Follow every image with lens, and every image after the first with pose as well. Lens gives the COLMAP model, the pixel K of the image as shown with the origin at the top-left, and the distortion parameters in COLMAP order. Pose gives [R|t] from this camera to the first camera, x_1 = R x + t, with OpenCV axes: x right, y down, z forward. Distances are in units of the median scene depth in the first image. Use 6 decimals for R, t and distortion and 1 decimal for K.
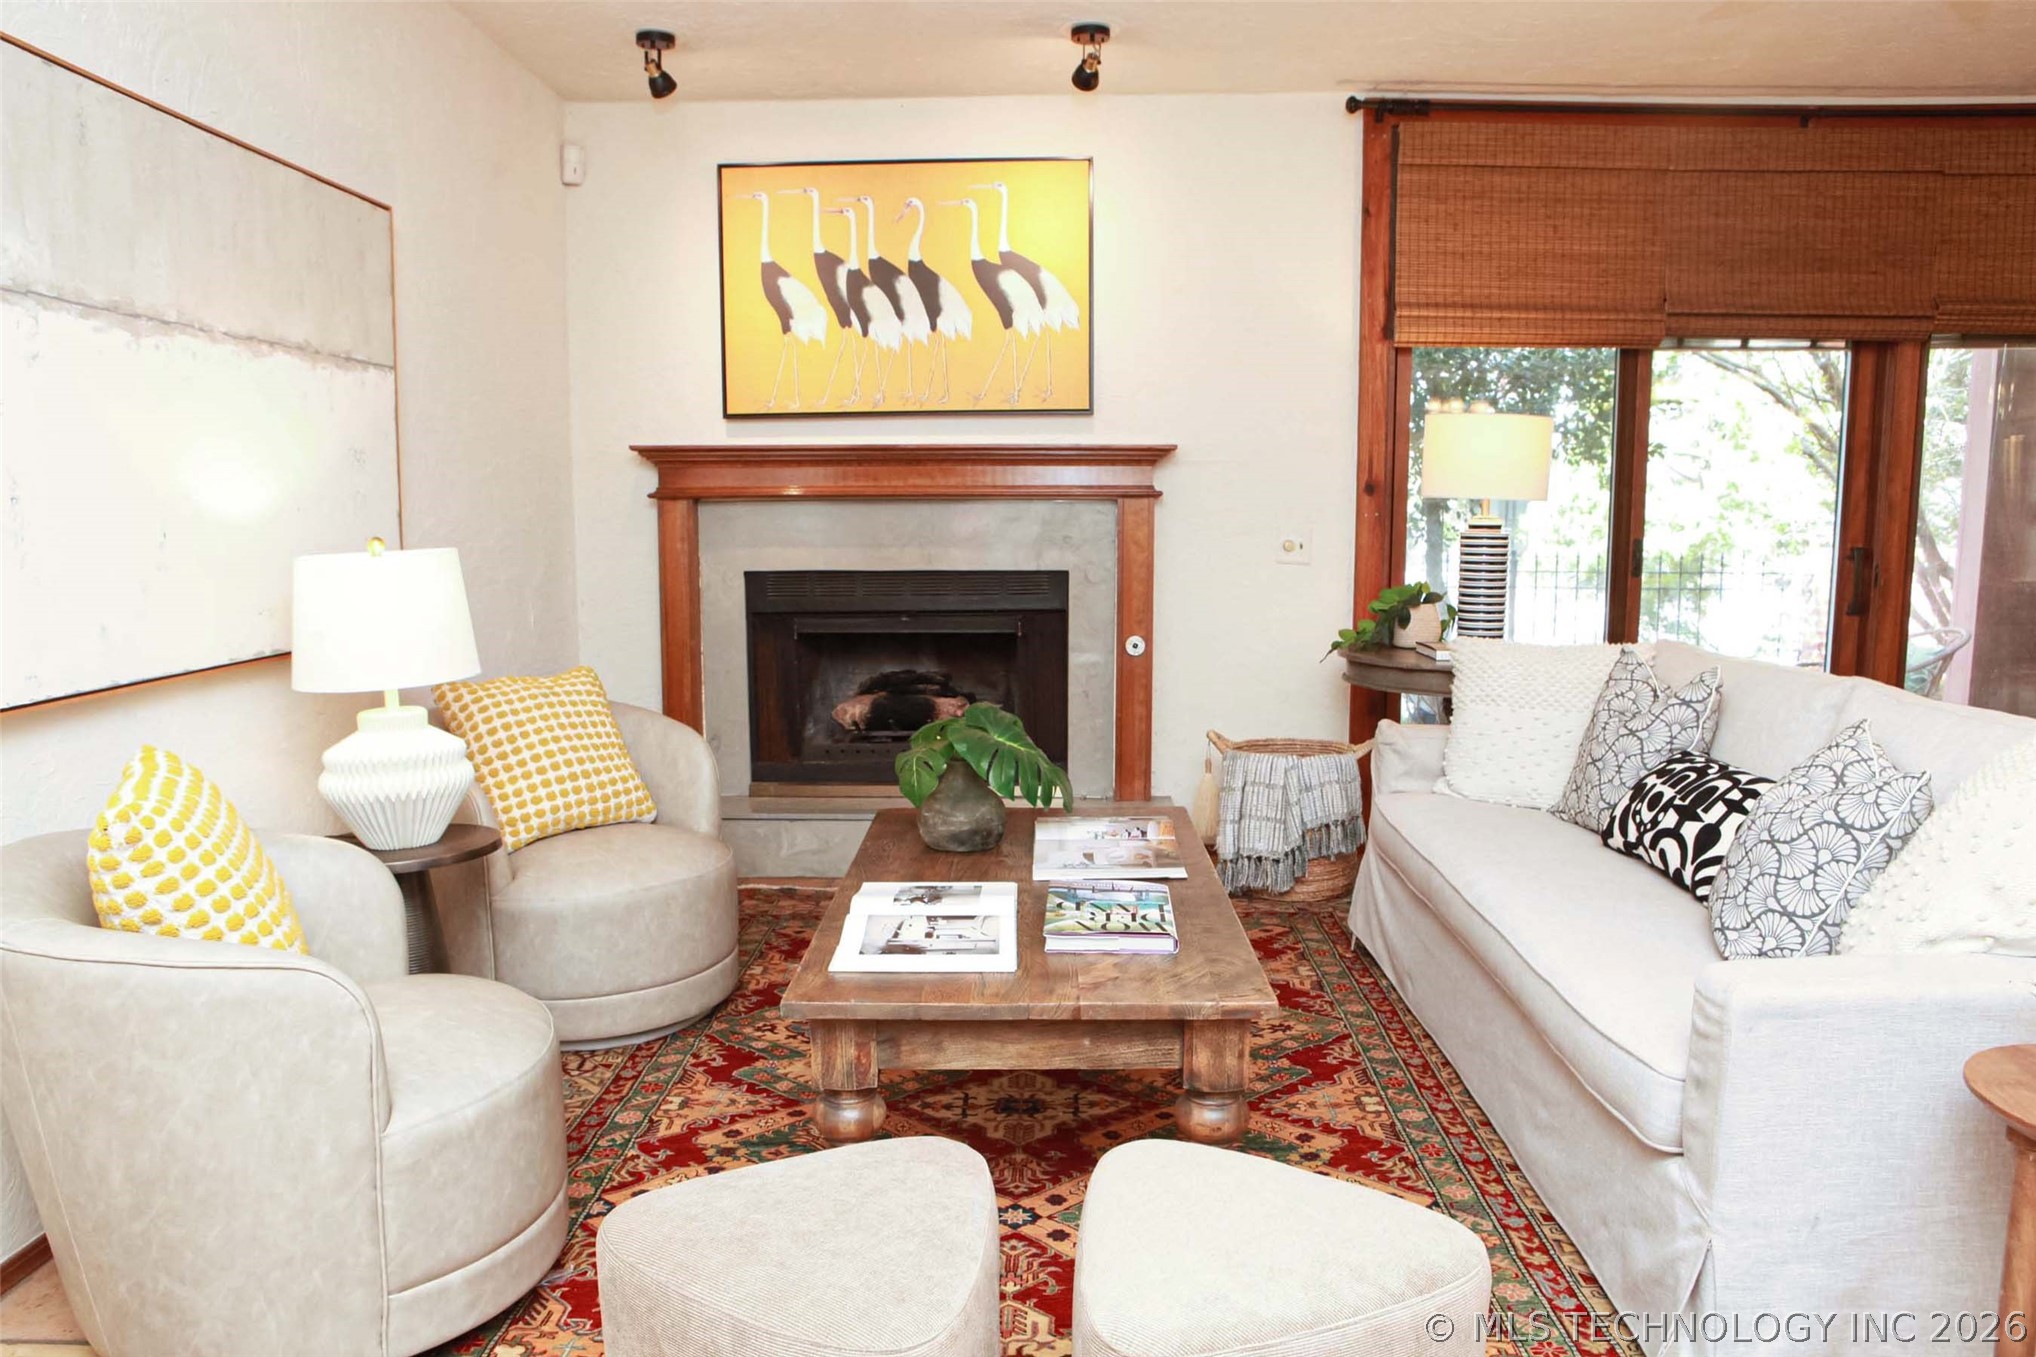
lens RADIAL K [[1434.0, 0, 1010.9], [0, 1434.0, 671.8], [0, 0, 1]] dist [-0.110371, 0.083939]
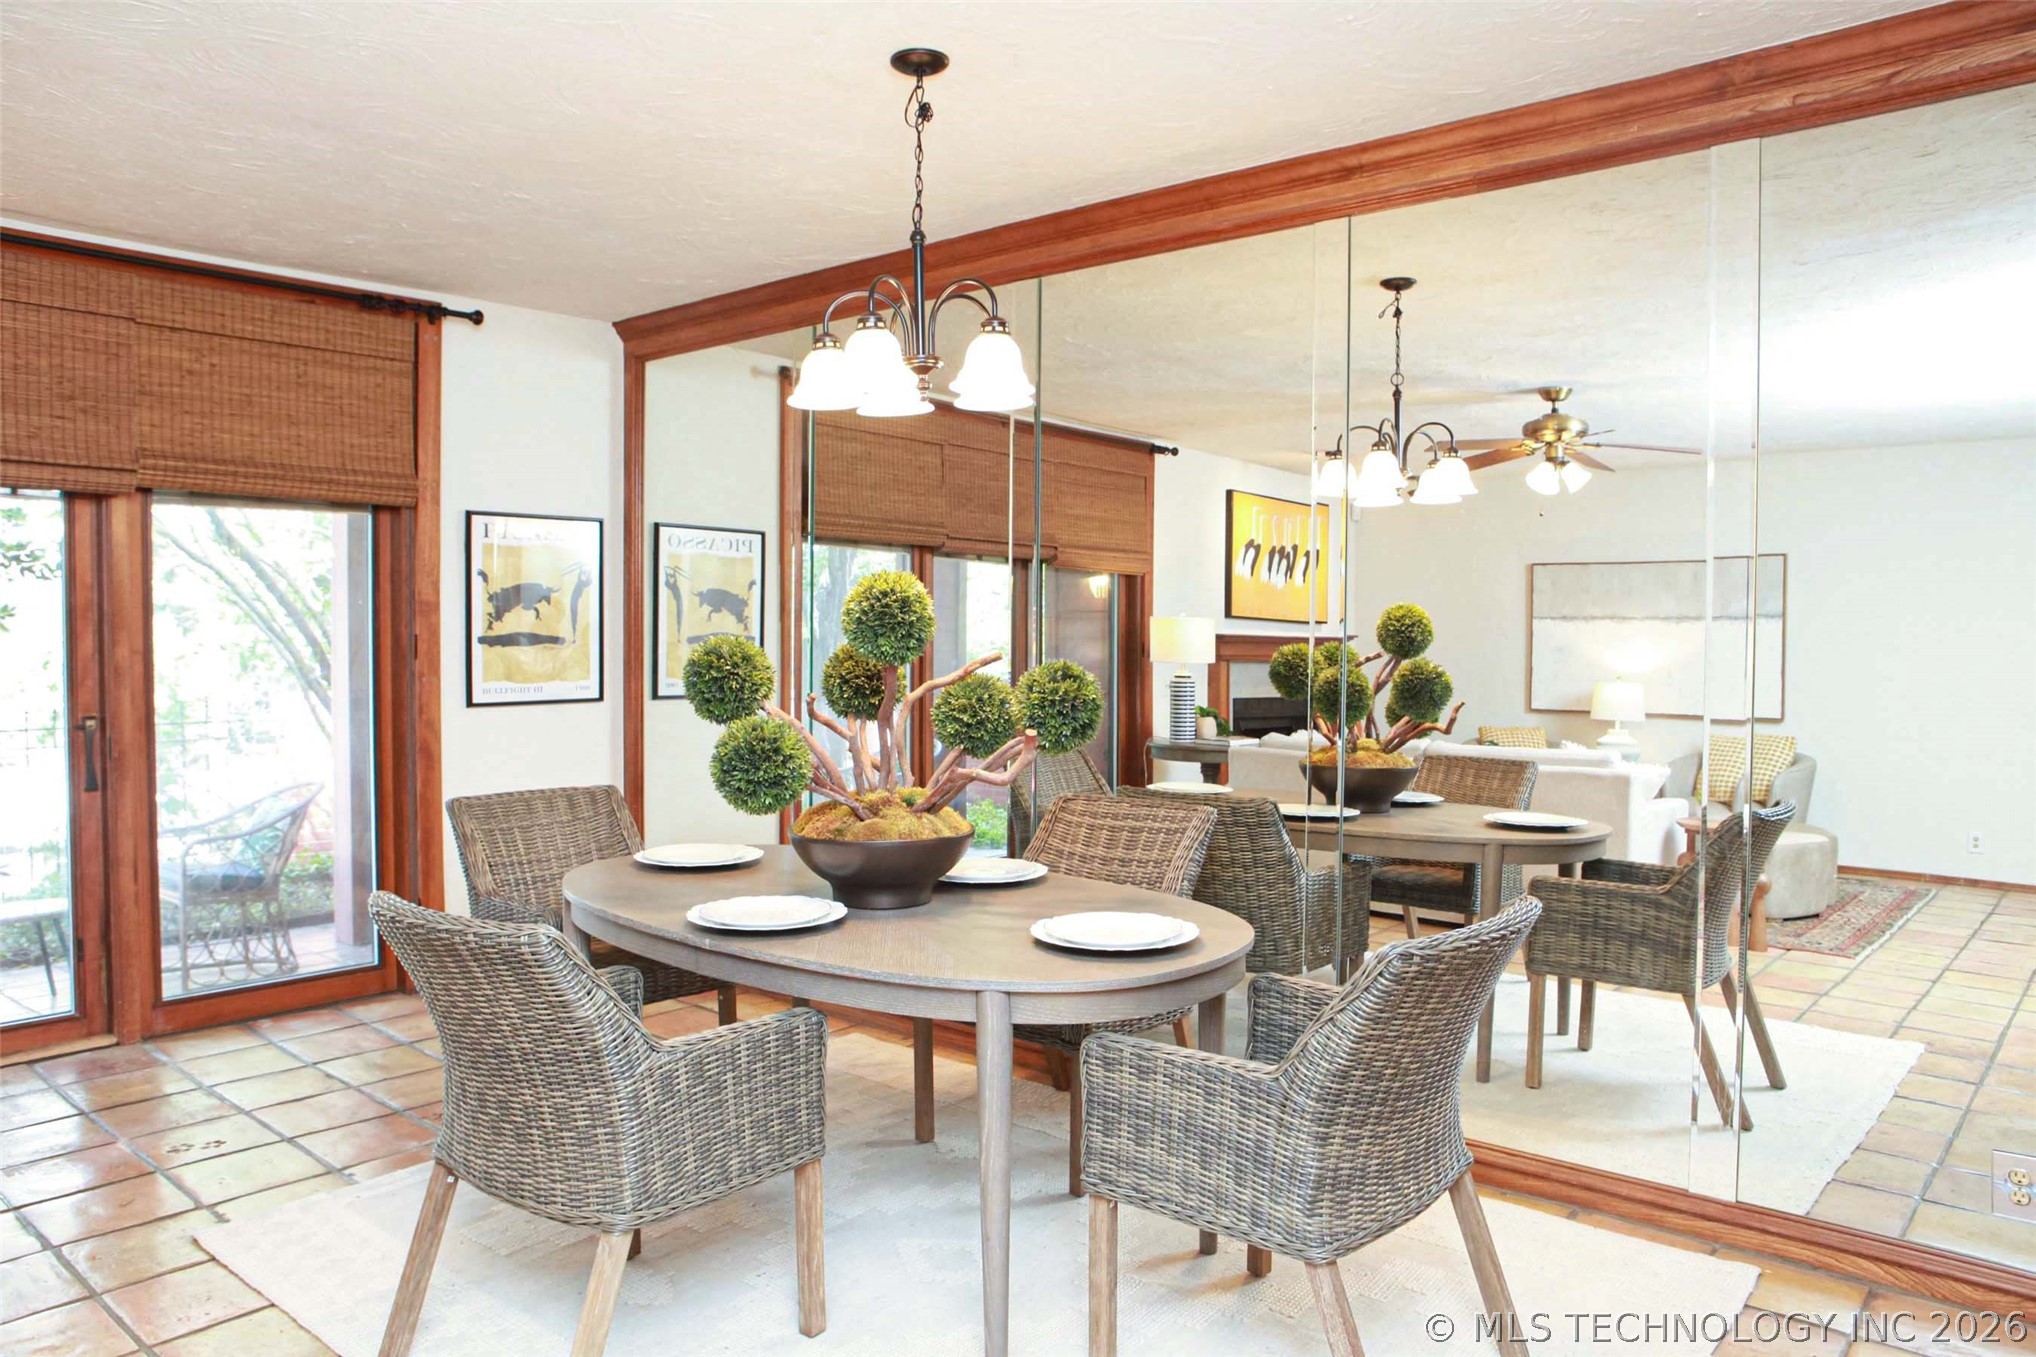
lens RADIAL K [[1423.3, 0, 1012.7], [0, 1423.3, 683.9], [0, 0, 1]] dist [-0.103861, 0.076111]
pose [[0.633116, -0.023275, 0.773707, 0.316141], [0.086222, 0.995448, -0.040609, -0.023508], [-0.769240, 0.092420, 0.632241, -0.033487]]
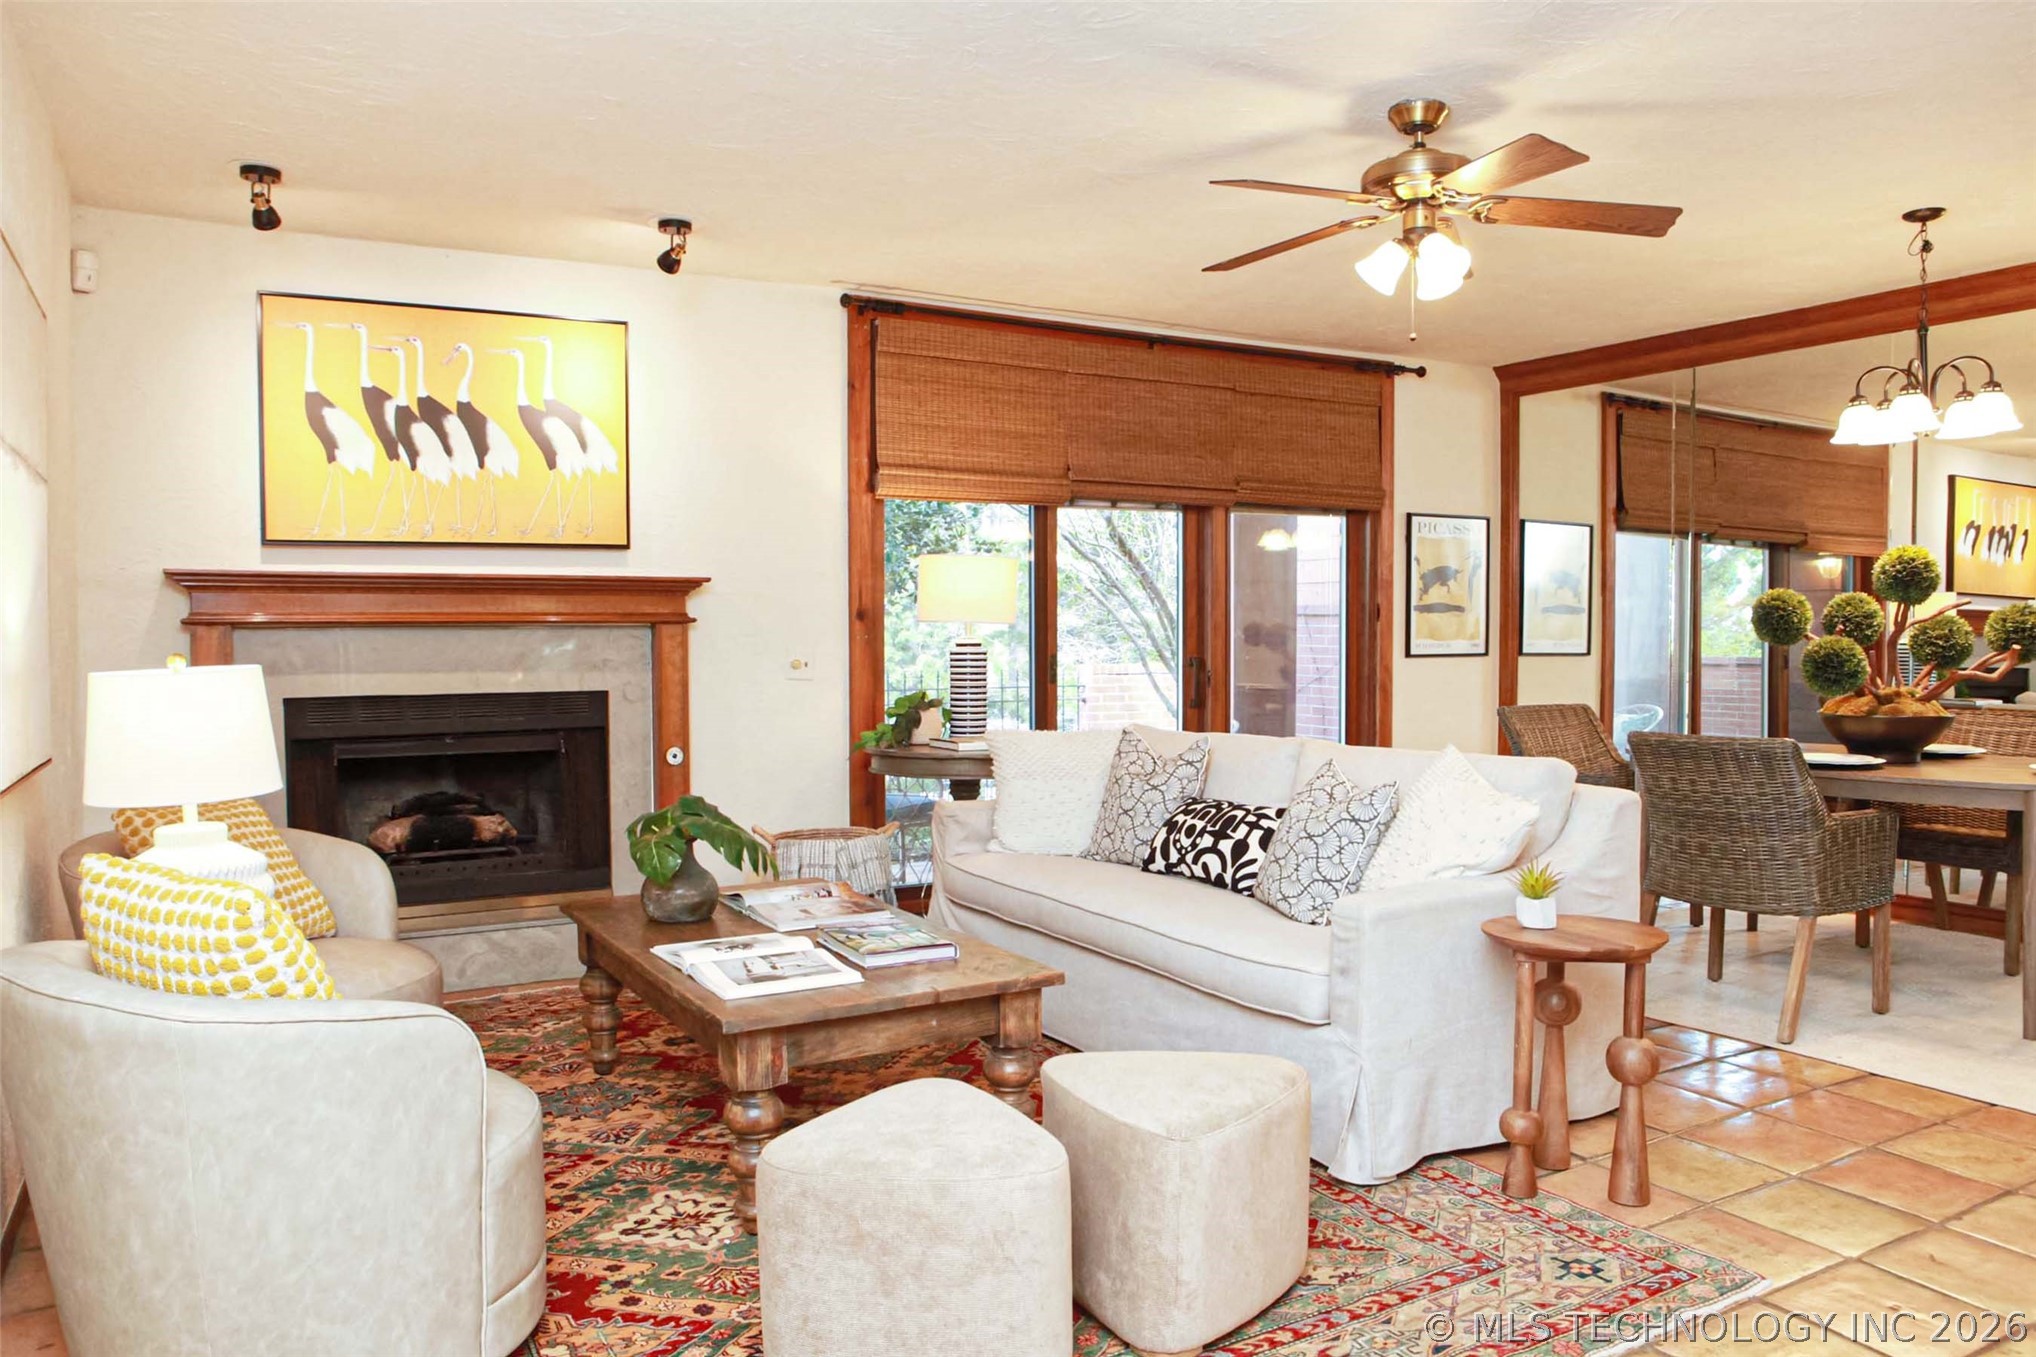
lens RADIAL K [[1463.6, 0, 1018.0], [0, 1463.6, 678.5], [0, 0, 1]] dist [-0.116665, 0.094917]
pose [[0.853799, -0.018277, 0.520282, -0.282216], [0.064931, 0.995318, -0.071590, 0.020722], [-0.516537, 0.094906, 0.850989, -0.110072]]
